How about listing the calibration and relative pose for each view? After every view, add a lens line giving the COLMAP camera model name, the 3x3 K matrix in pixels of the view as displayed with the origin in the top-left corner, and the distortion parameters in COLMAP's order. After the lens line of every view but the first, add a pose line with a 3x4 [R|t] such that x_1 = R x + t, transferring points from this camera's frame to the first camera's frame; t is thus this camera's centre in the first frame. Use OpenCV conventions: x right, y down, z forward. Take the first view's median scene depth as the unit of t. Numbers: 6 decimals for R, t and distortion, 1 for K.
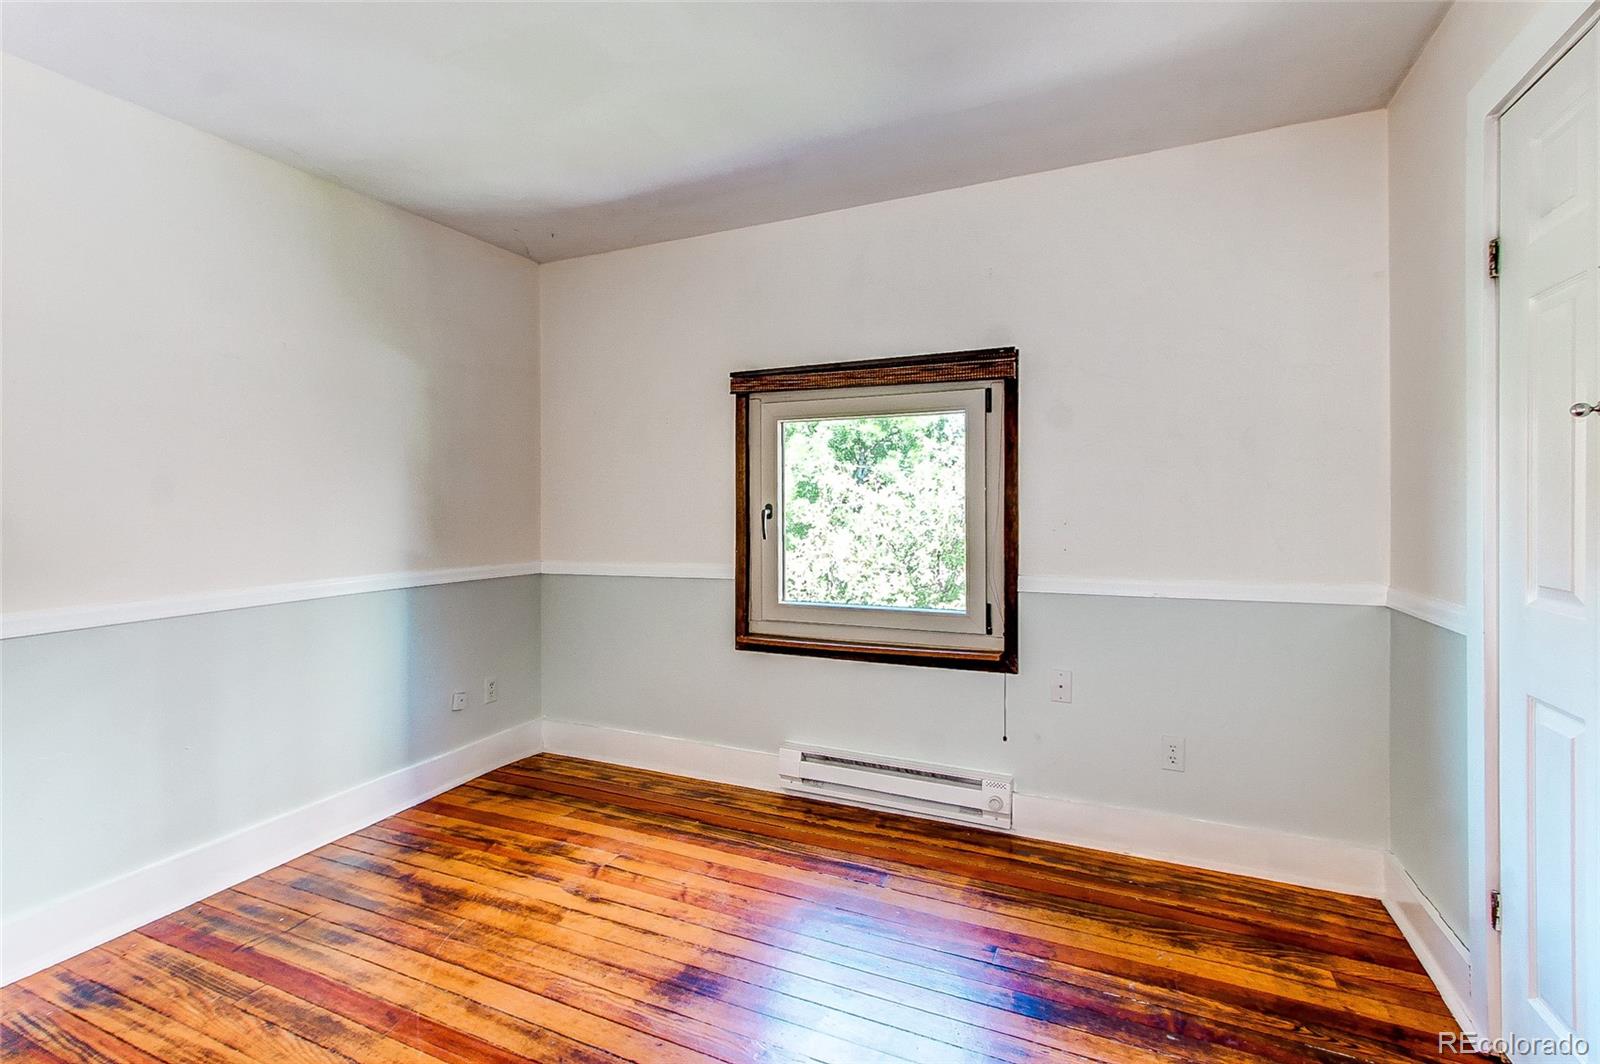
lens RADIAL K [[752.1, 0, 800.5], [0, 752.1, 518.6], [0, 0, 1]] dist [0.000695, -0.000270]
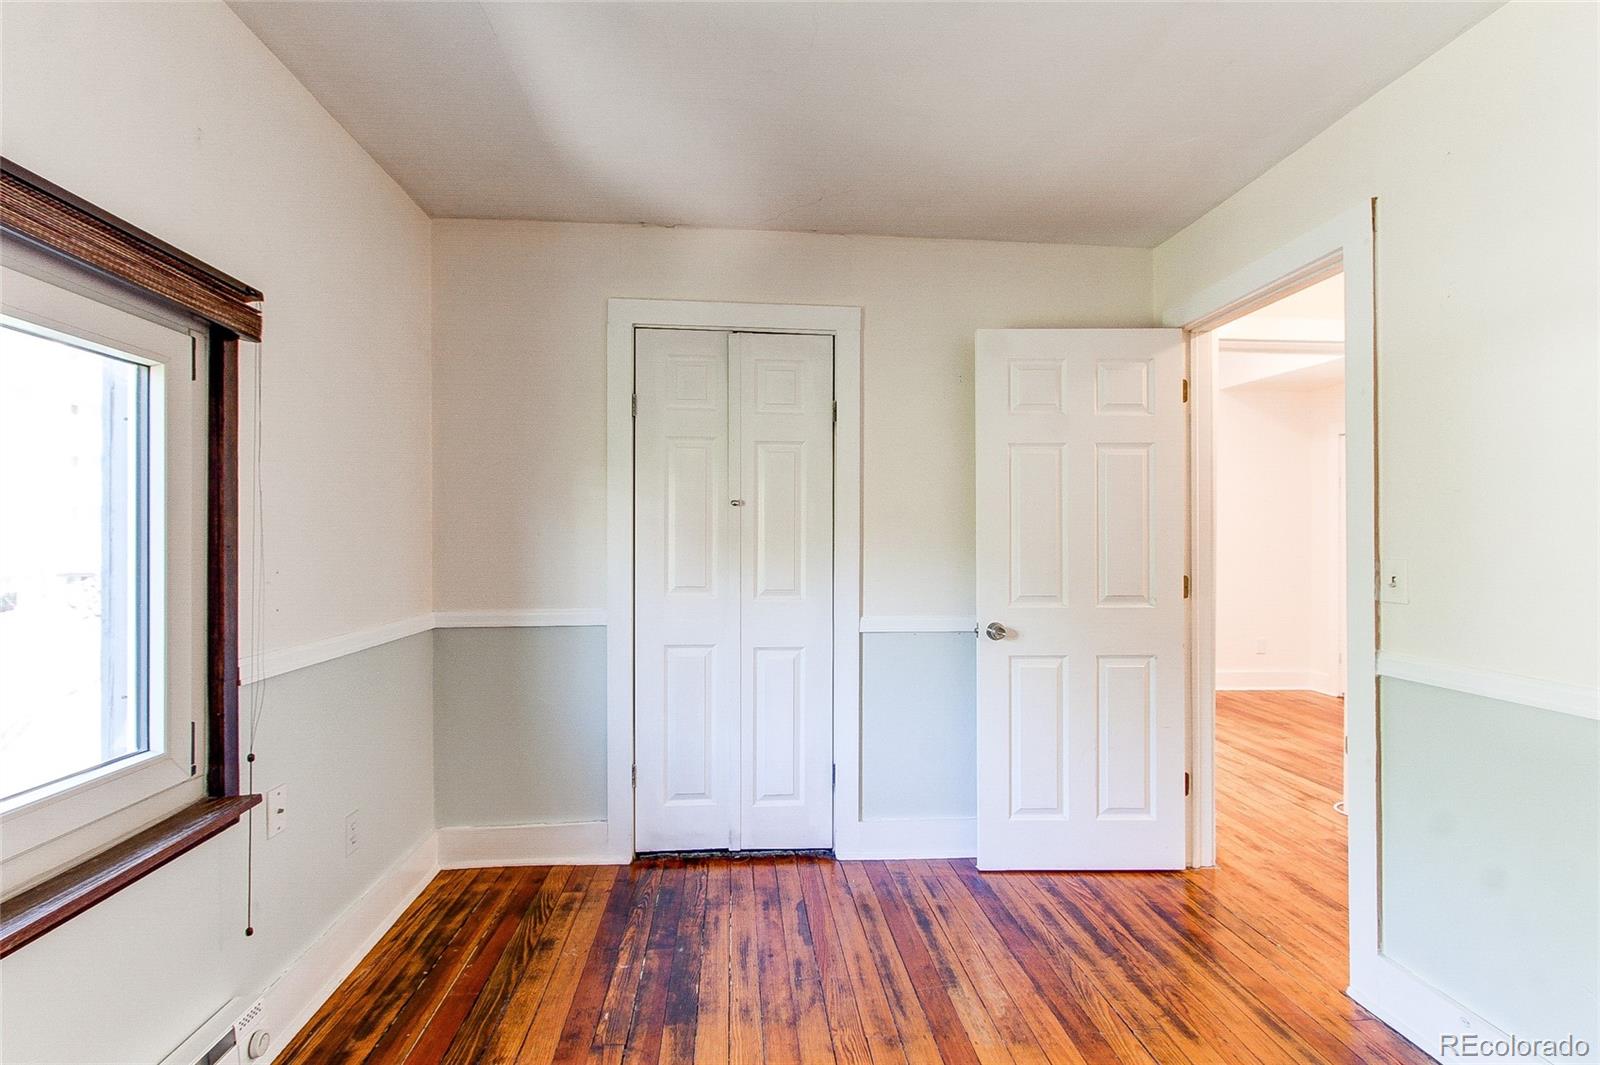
lens RADIAL K [[752.1, 0, 801.4], [0, 752.1, 534.9], [0, 0, 1]] dist [0.000695, -0.000270]
pose [[-0.491919, 0.006748, 0.870615, -0.590350], [0.015849, 0.999874, 0.001206, -0.018963], [-0.870497, 0.014392, -0.491964, 1.149553]]
